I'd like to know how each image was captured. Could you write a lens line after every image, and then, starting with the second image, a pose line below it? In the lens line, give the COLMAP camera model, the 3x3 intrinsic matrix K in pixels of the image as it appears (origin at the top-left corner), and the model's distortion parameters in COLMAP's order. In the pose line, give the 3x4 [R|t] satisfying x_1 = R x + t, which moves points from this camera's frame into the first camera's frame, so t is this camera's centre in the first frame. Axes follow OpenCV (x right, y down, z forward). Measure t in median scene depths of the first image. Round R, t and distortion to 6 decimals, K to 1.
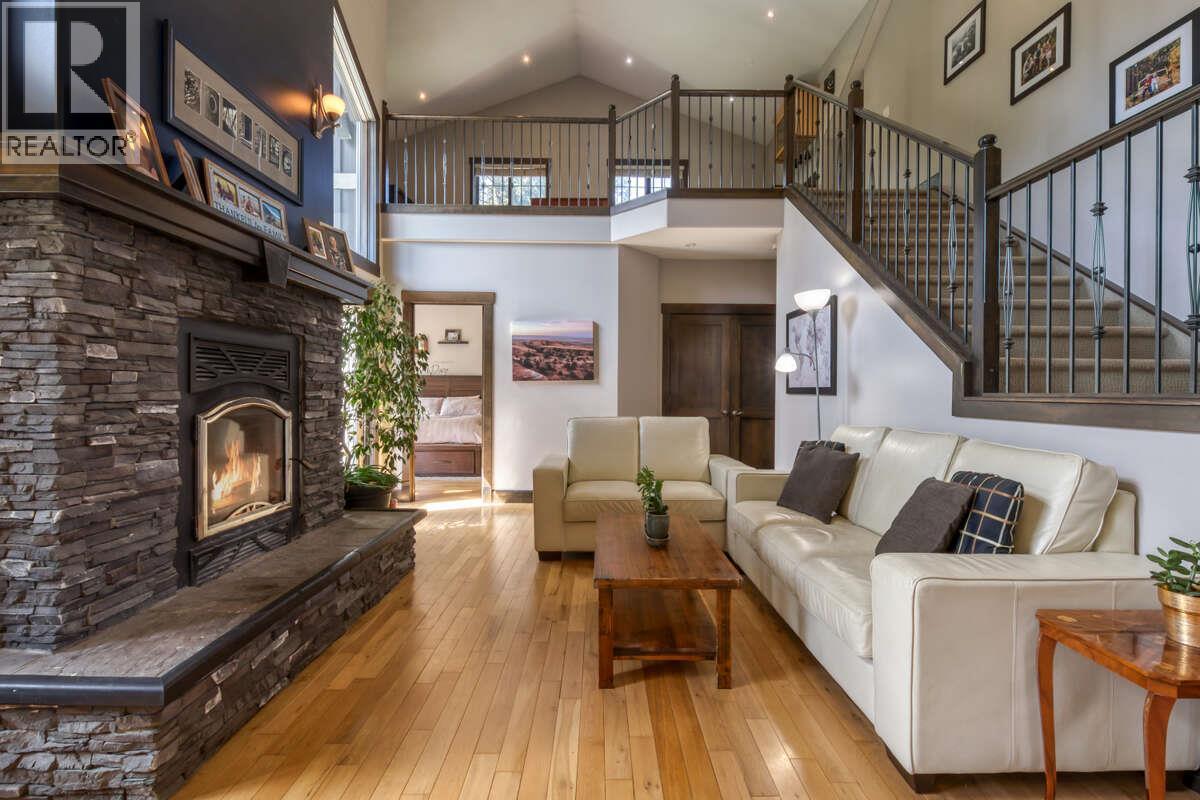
lens RADIAL K [[558.6, 0, 624.1], [0, 558.6, 392.7], [0, 0, 1]] dist [0.007347, -0.001394]
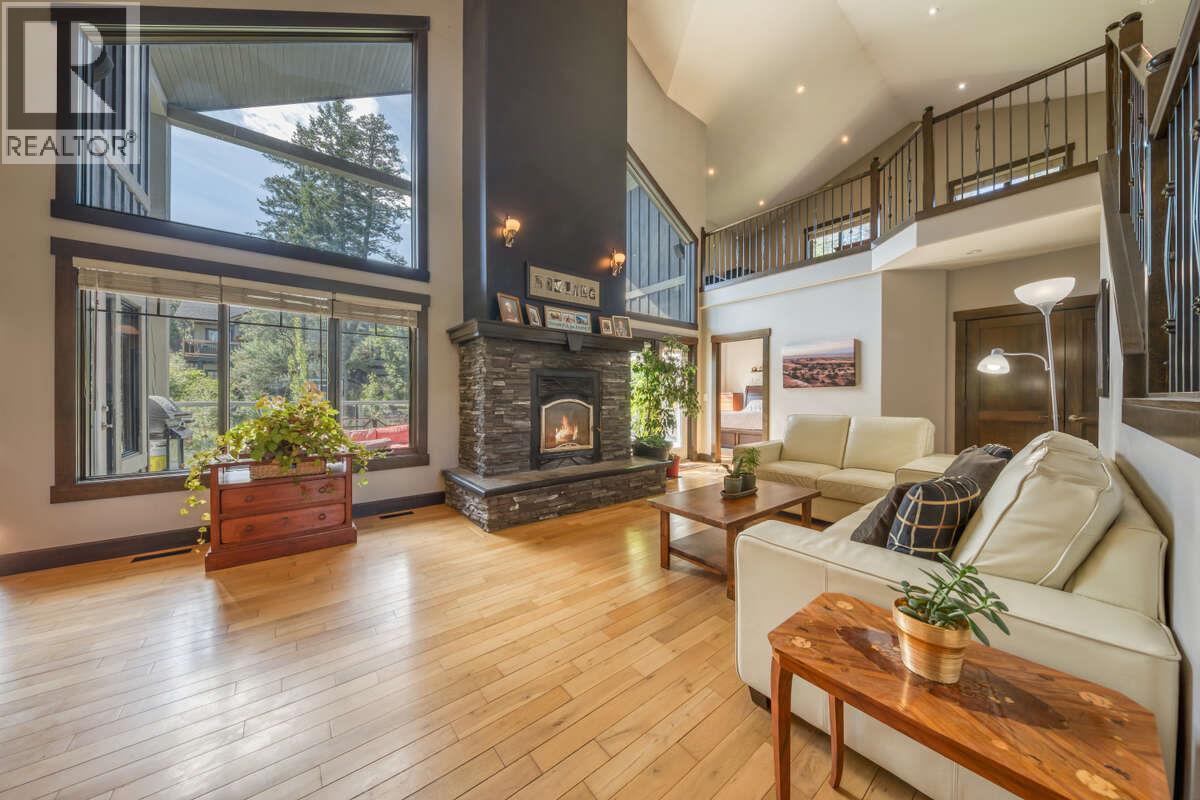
lens RADIAL K [[391.3, 0, 624.5], [0, 391.3, 393.6], [0, 0, 1]] dist [-0.001403, -0.000369]
pose [[0.627583, -0.010058, -0.778485, 0.681167], [0.002771, 0.999939, -0.010686, 0.004071], [0.778545, 0.004549, 0.627572, 0.122874]]
